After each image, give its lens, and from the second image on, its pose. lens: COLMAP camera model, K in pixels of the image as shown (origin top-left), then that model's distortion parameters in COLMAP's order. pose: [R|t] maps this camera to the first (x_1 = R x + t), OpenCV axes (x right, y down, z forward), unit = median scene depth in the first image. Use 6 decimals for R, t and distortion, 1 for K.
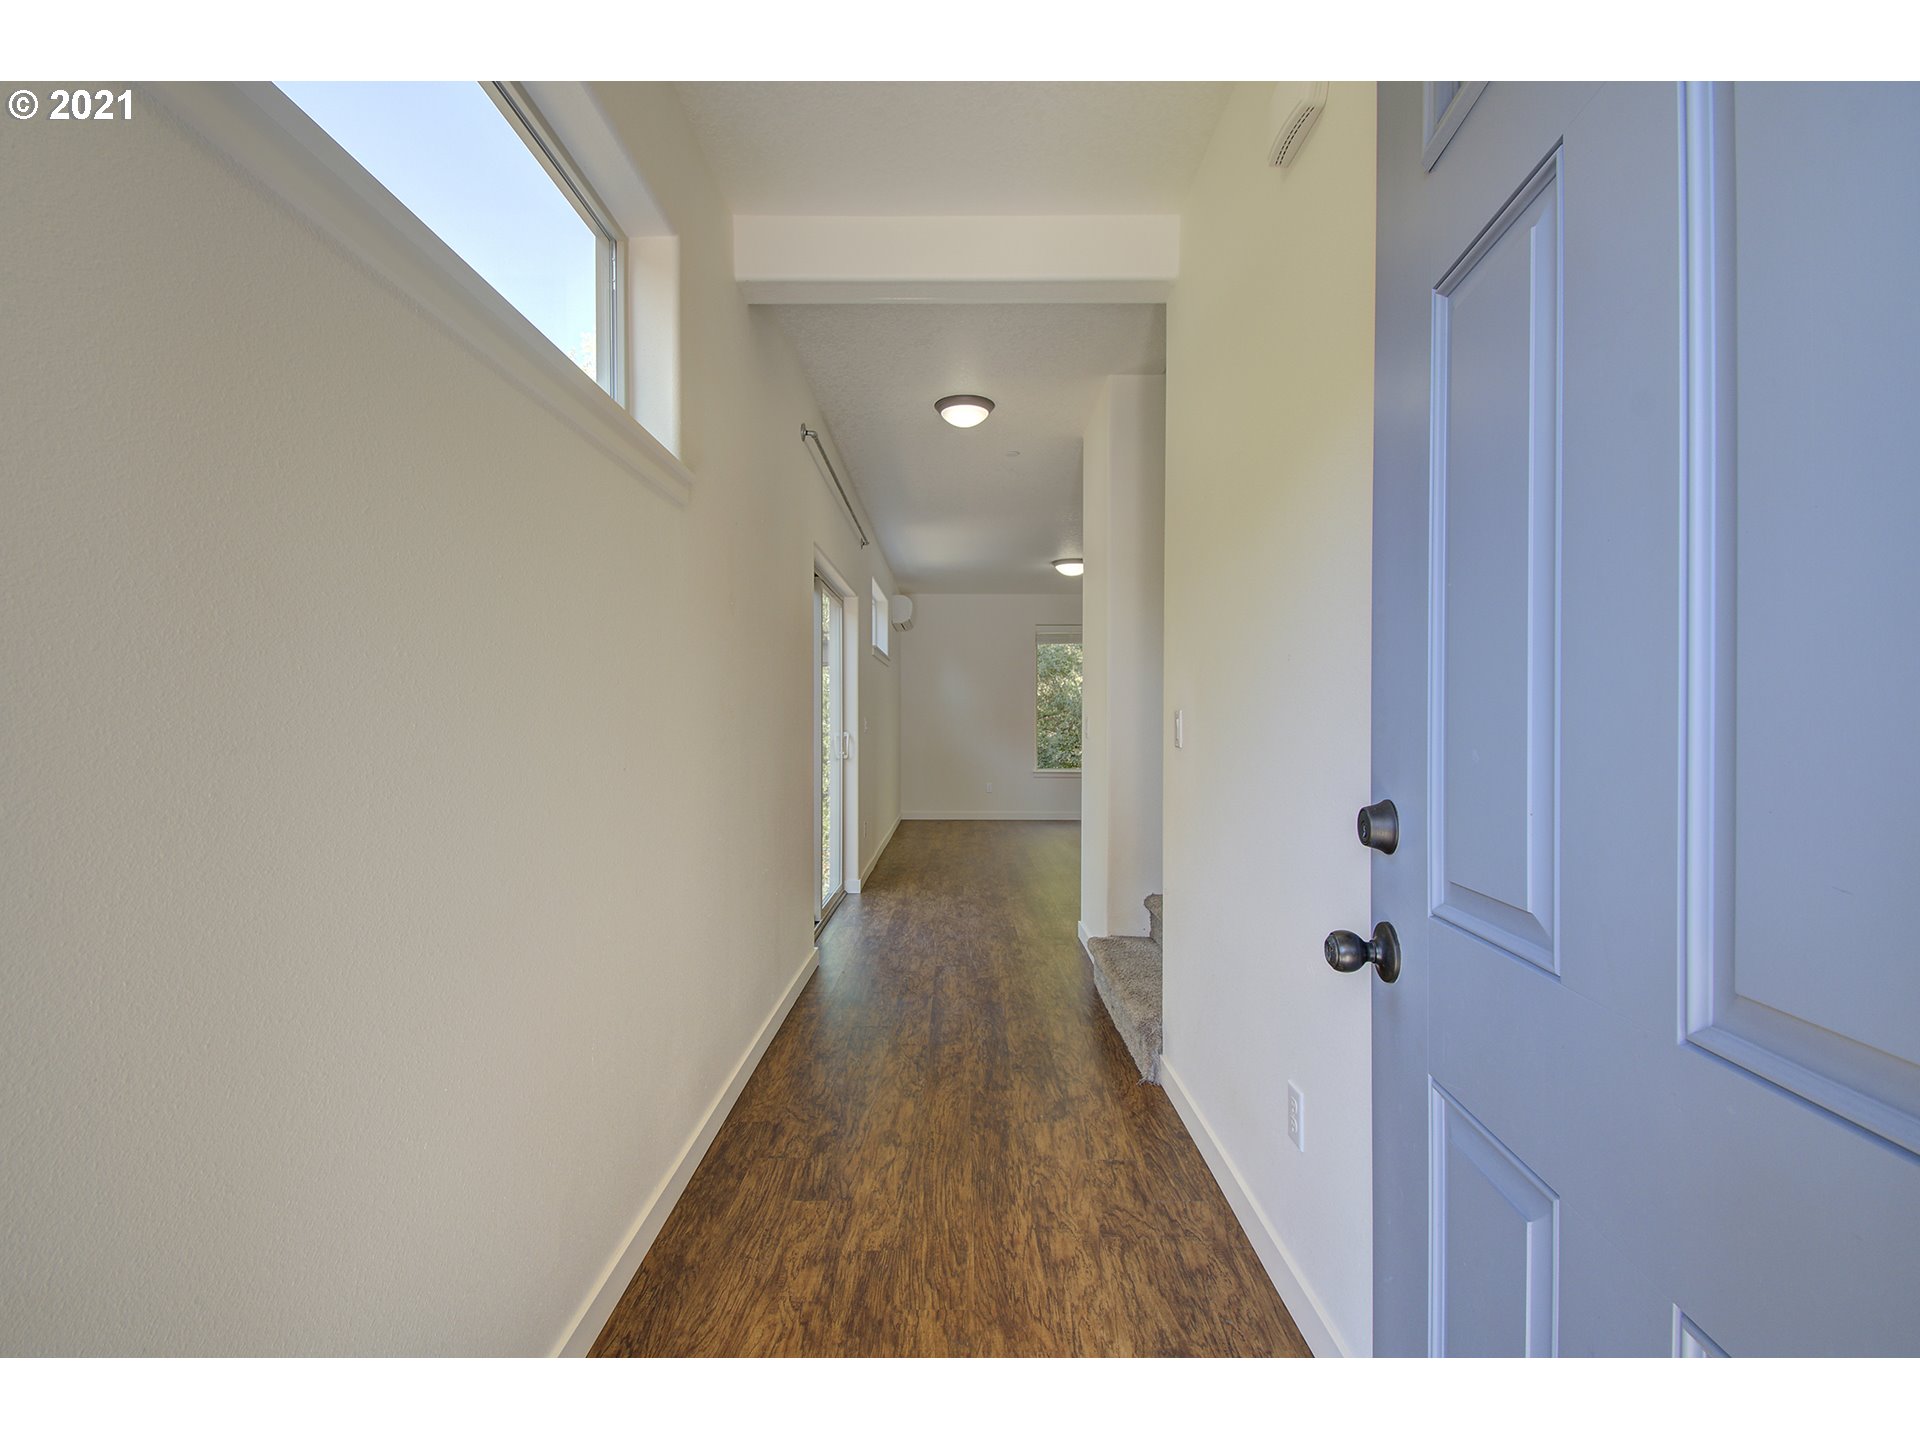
lens RADIAL K [[1017.6, 0, 959.6], [0, 1017.6, 714.6], [0, 0, 1]] dist [0.042800, -0.024941]
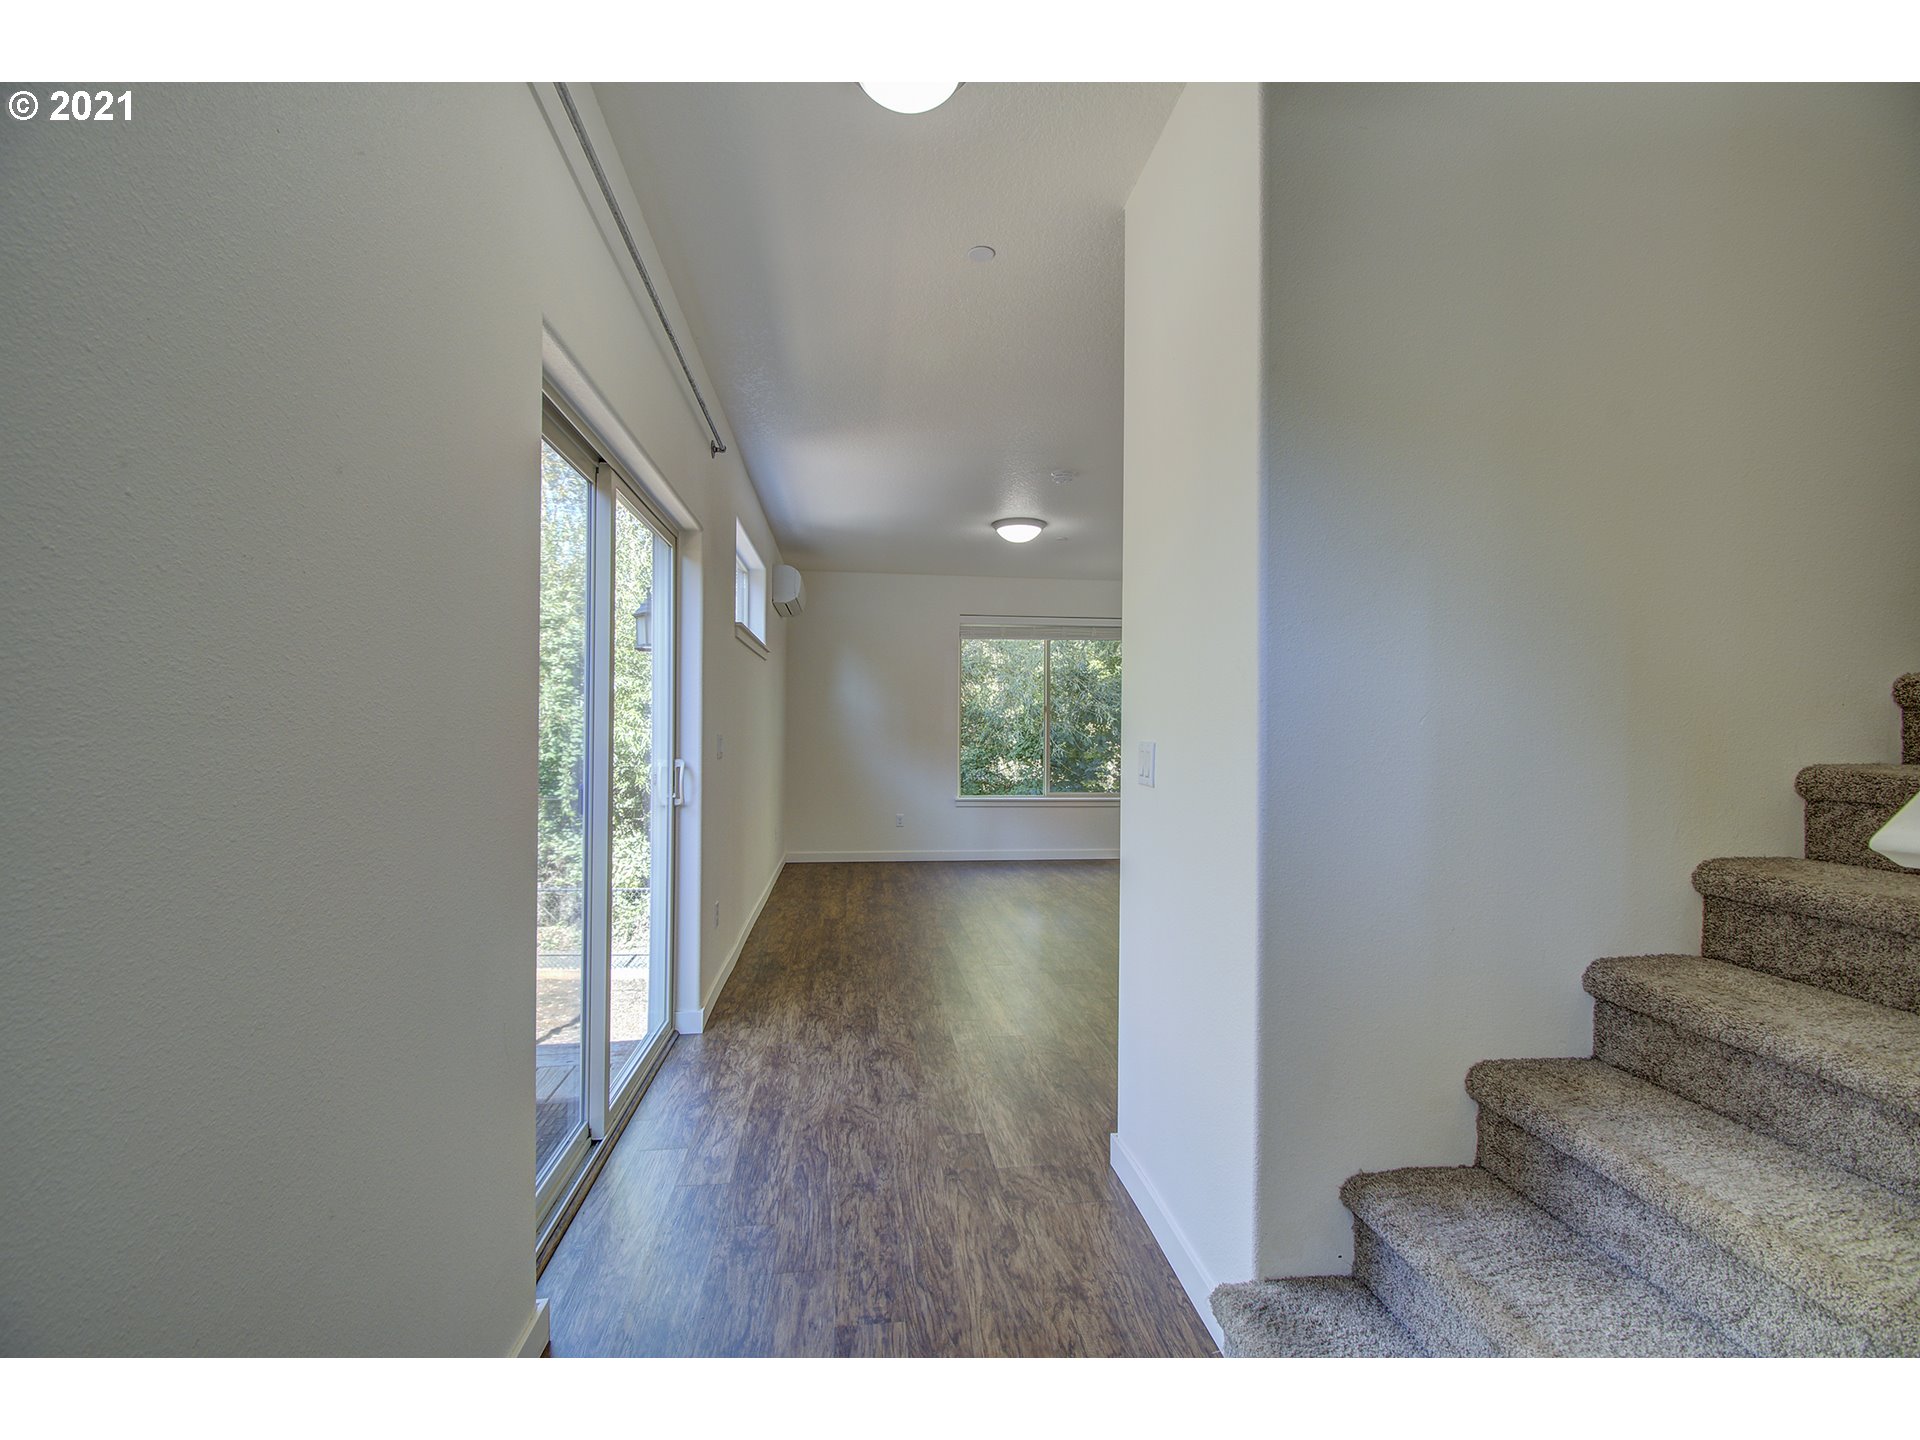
lens RADIAL K [[1017.6, 0, 959.6], [0, 1017.6, 714.6], [0, 0, 1]] dist [0.042800, -0.024941]
pose [[0.994720, 0.004959, 0.102509, -0.011303], [-0.003953, 0.999942, -0.010013, -0.003888], [-0.102553, 0.009555, 0.994682, 0.389674]]
